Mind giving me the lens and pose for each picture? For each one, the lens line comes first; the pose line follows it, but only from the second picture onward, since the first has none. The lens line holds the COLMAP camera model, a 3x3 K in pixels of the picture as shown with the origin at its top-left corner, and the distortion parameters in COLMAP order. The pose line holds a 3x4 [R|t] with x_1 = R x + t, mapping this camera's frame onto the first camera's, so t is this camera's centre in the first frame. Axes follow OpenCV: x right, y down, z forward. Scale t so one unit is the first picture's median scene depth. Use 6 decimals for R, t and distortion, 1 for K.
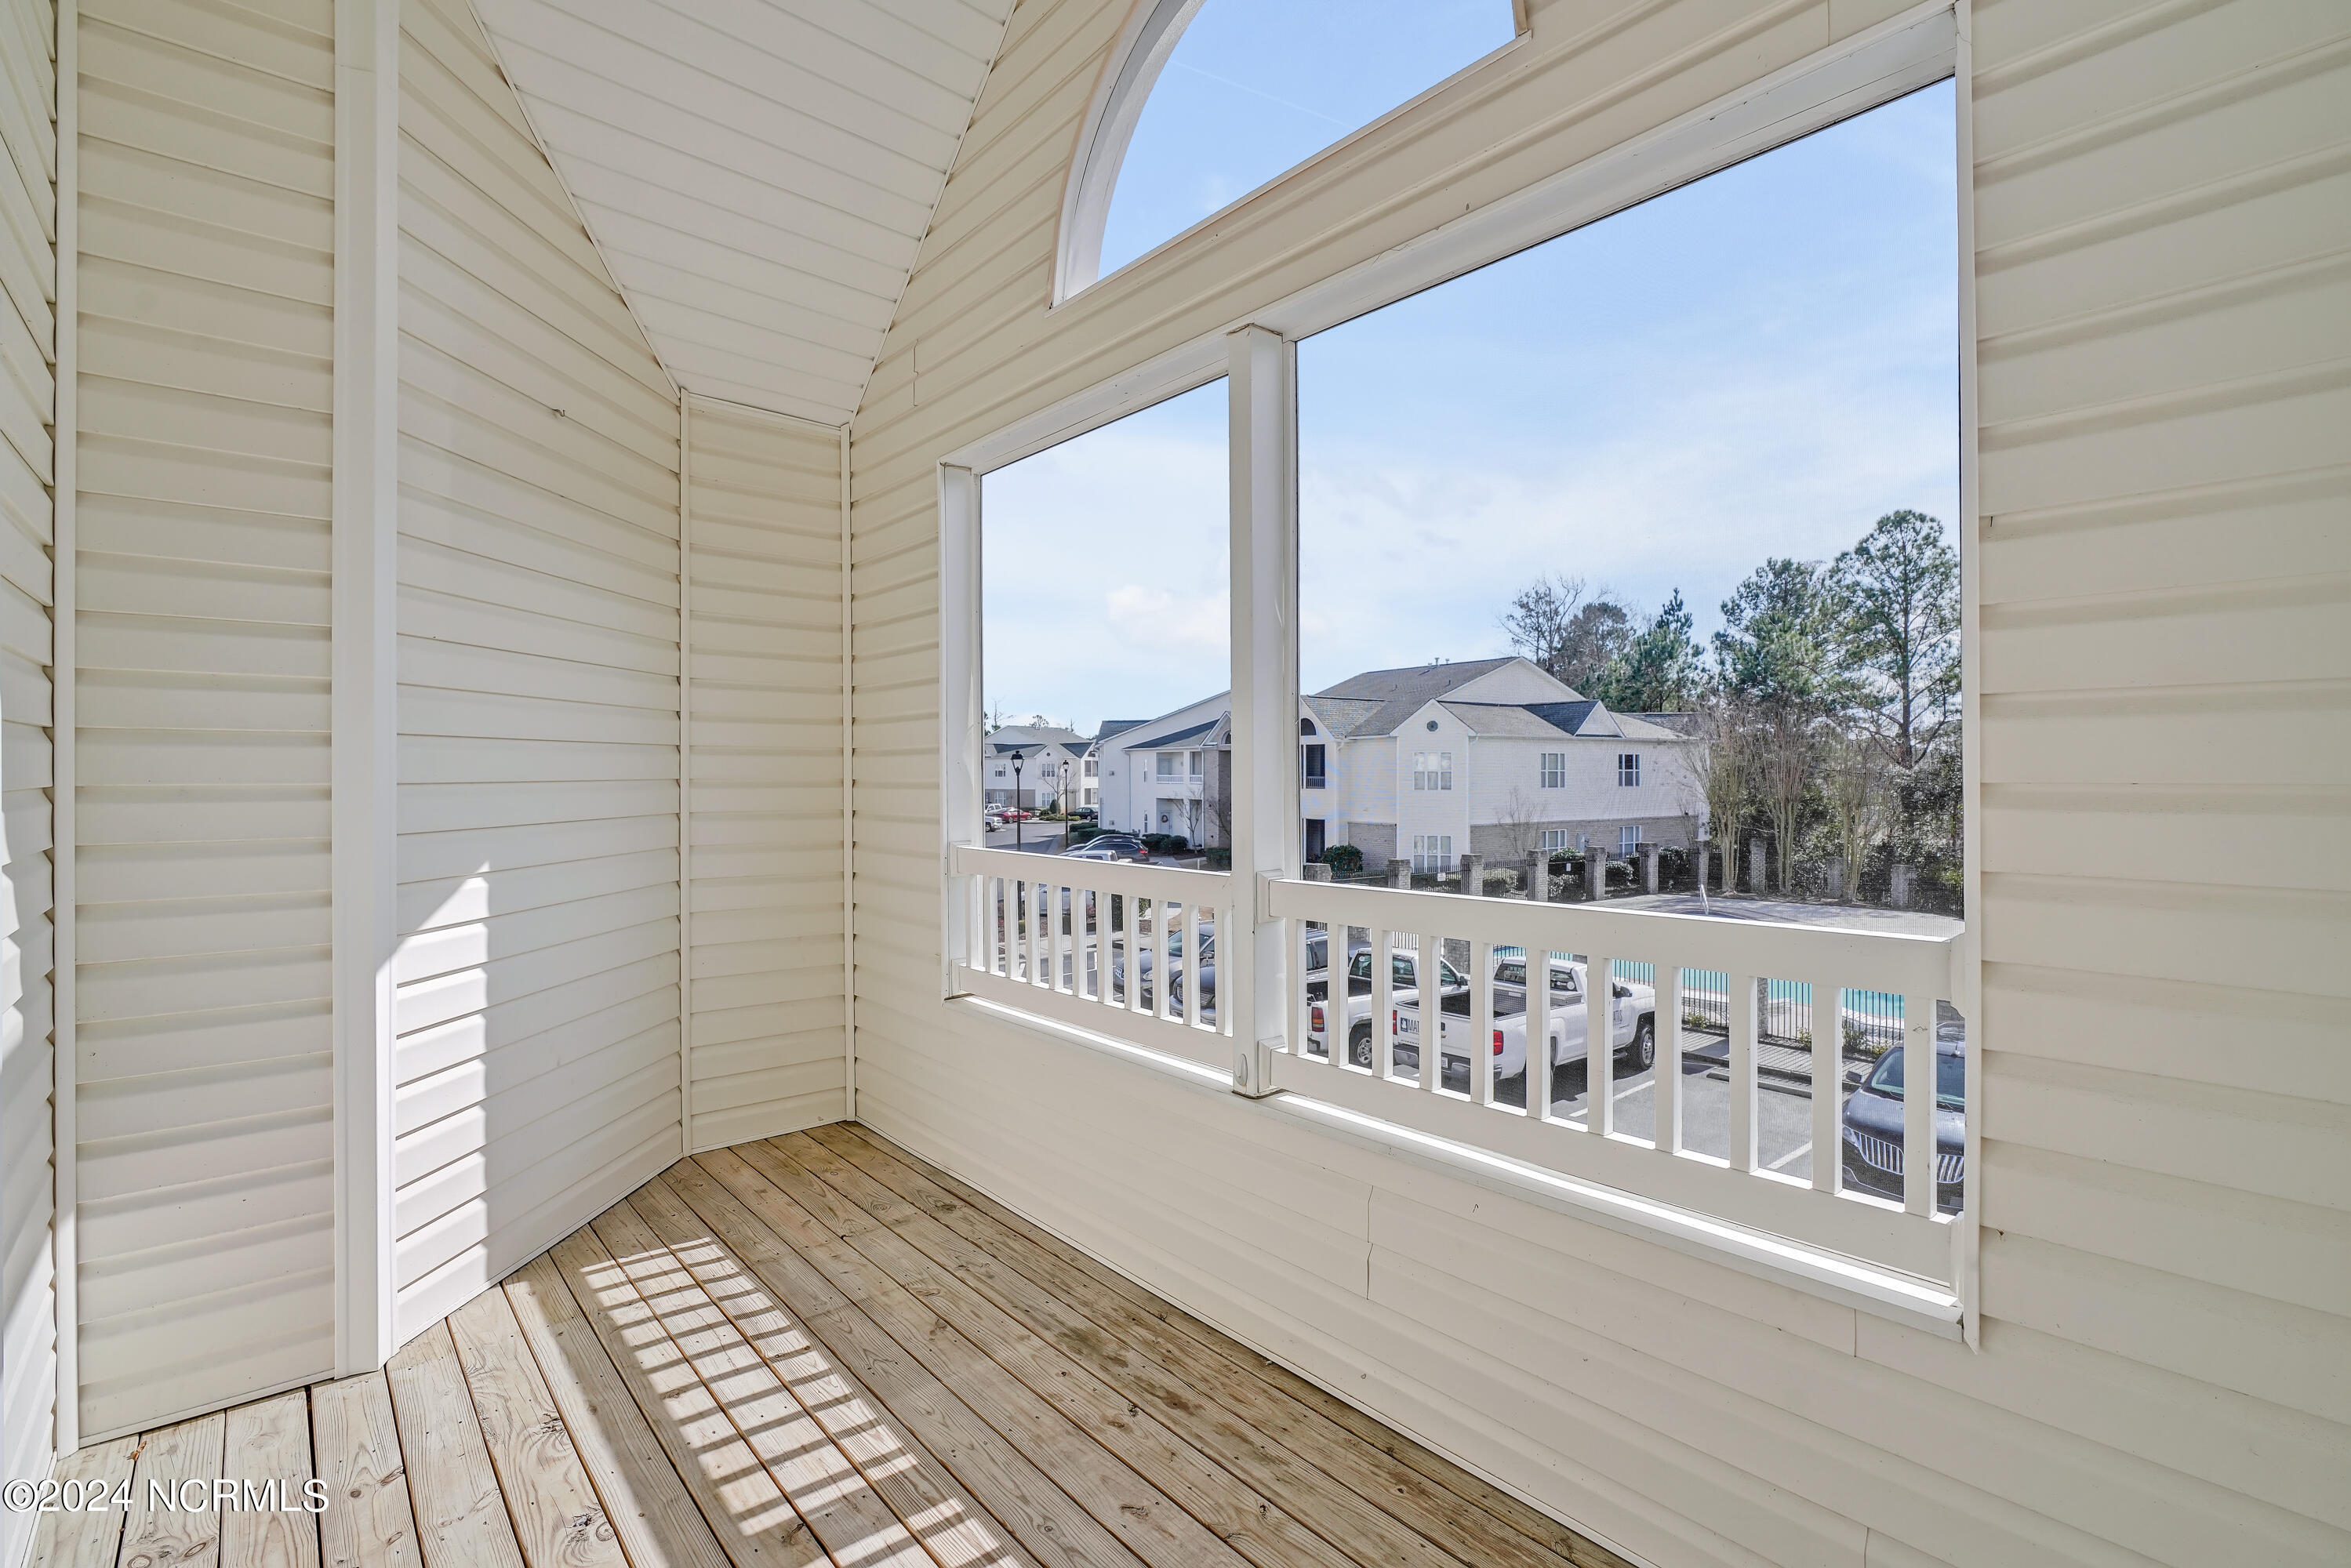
lens RADIAL K [[1076.2, 0, 1177.5], [0, 1076.2, 763.0], [0, 0, 1]] dist [-0.006929, 0.000970]
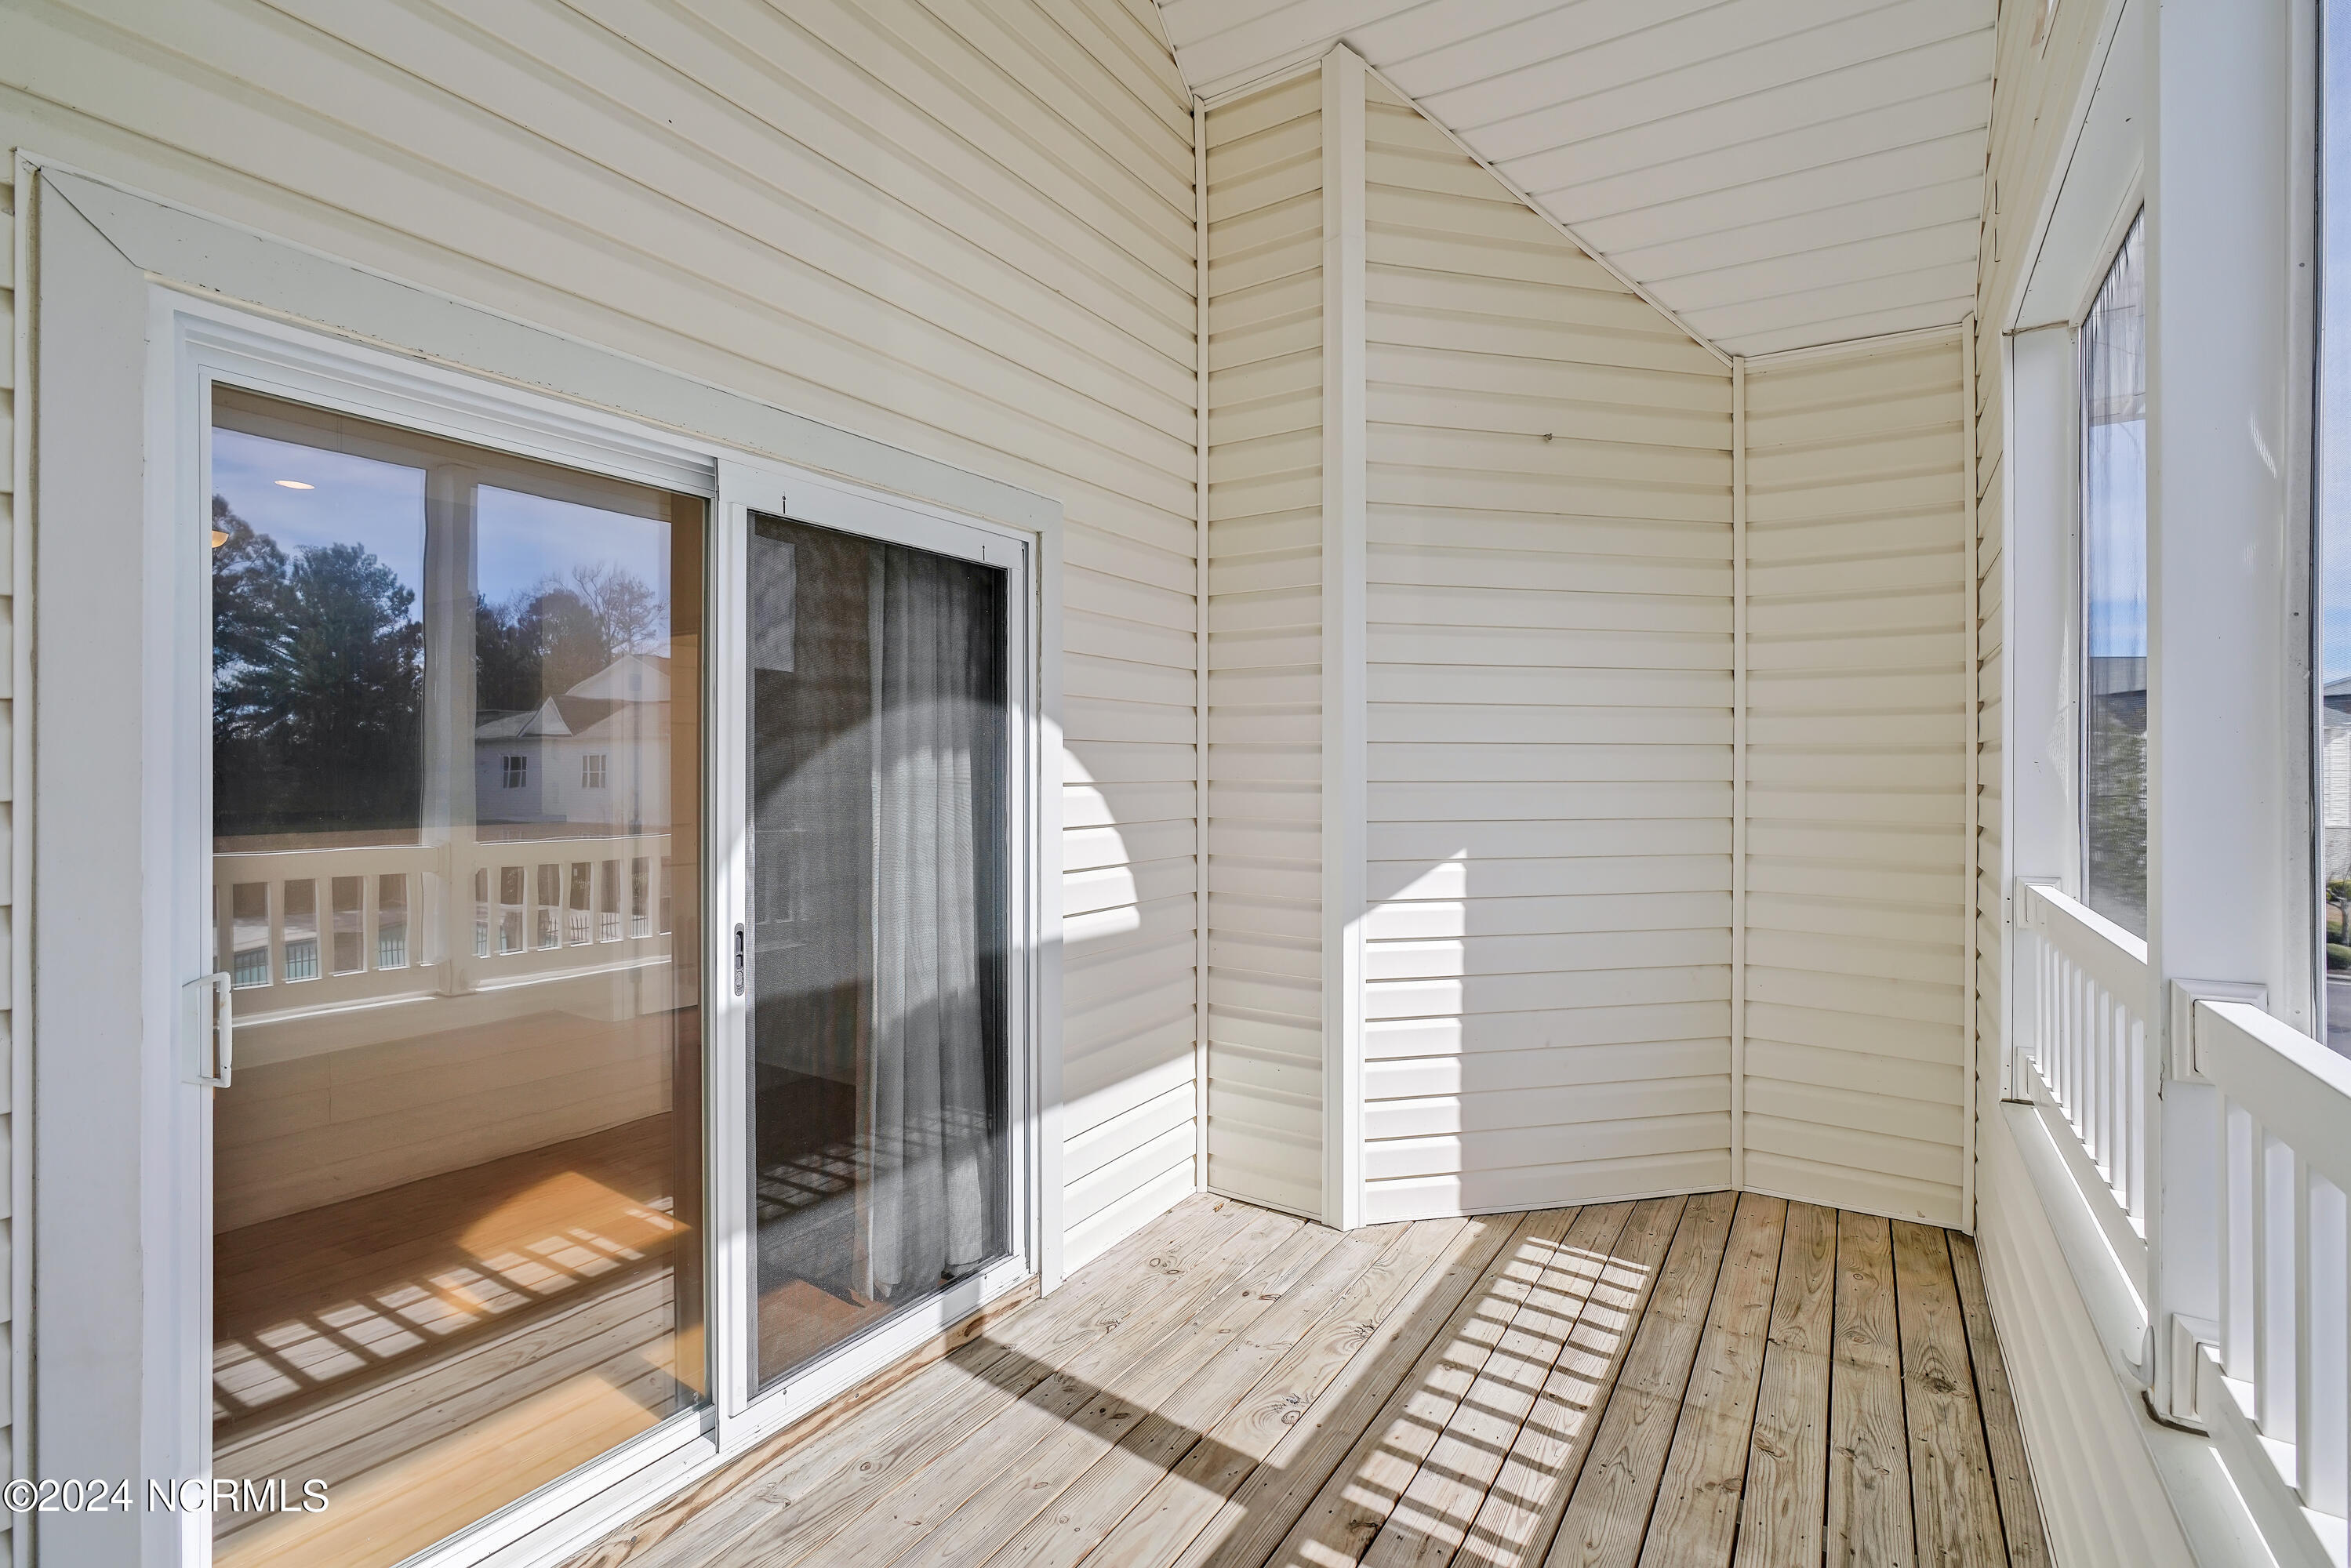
lens RADIAL K [[1071.0, 0, 1166.6], [0, 1071.0, 771.1], [0, 0, 1]] dist [-0.009678, 0.000908]
pose [[0.282864, 0.002638, -0.959156, 0.391035], [0.004122, 0.999984, 0.003966, 0.001023], [0.959151, -0.005076, 0.282849, 0.380863]]
